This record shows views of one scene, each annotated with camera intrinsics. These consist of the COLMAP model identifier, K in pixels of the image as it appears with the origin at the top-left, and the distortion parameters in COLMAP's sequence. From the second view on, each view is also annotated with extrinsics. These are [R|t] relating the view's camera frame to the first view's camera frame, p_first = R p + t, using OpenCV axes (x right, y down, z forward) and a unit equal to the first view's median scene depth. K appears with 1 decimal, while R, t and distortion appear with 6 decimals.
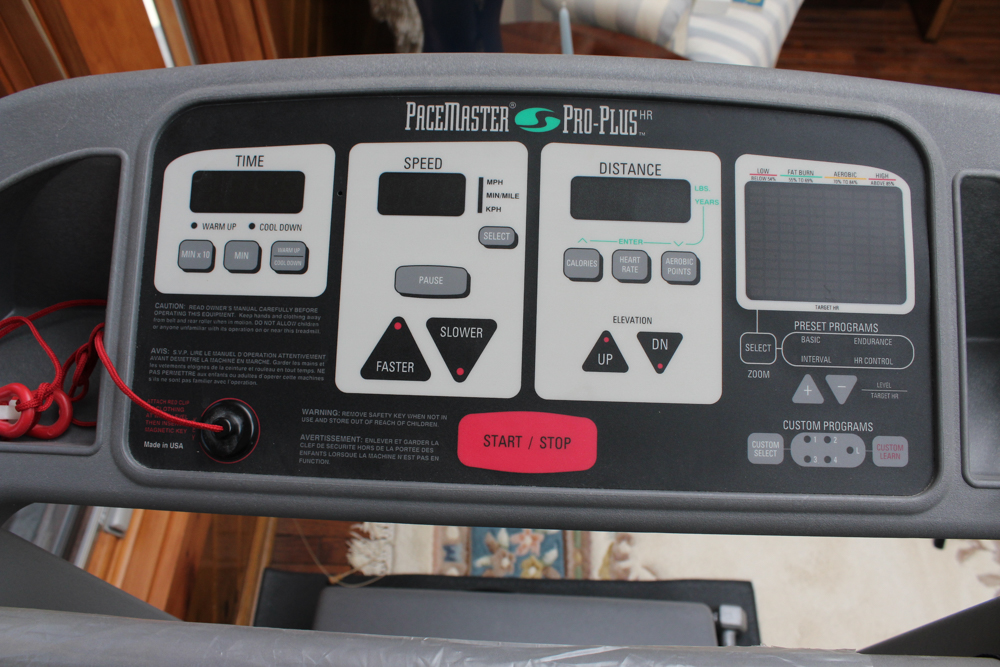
lens RADIAL K [[809.0, 0, 500.0], [0, 809.0, 333.5], [0, 0, 1]] dist [-0.180700, 0.144528]
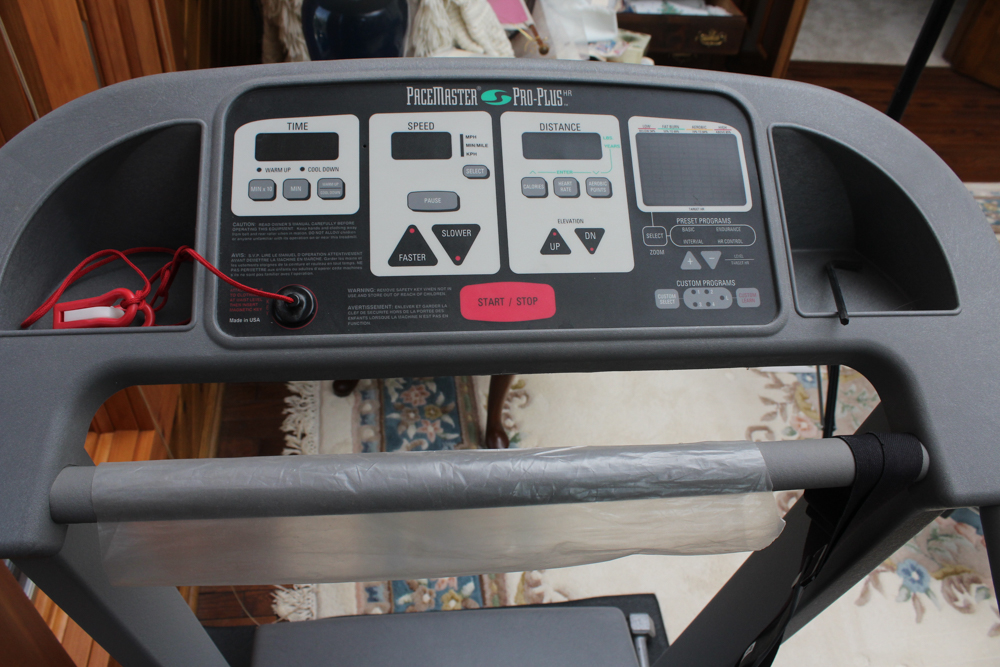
lens RADIAL K [[809.0, 0, 500.0], [0, 809.0, 333.5], [0, 0, 1]] dist [-0.180700, 0.144528]
pose [[0.986198, -0.050691, 0.157621, -0.206183], [0.070580, 0.989861, -0.123261, 0.357950], [-0.149774, 0.132685, 0.979777, -0.404474]]
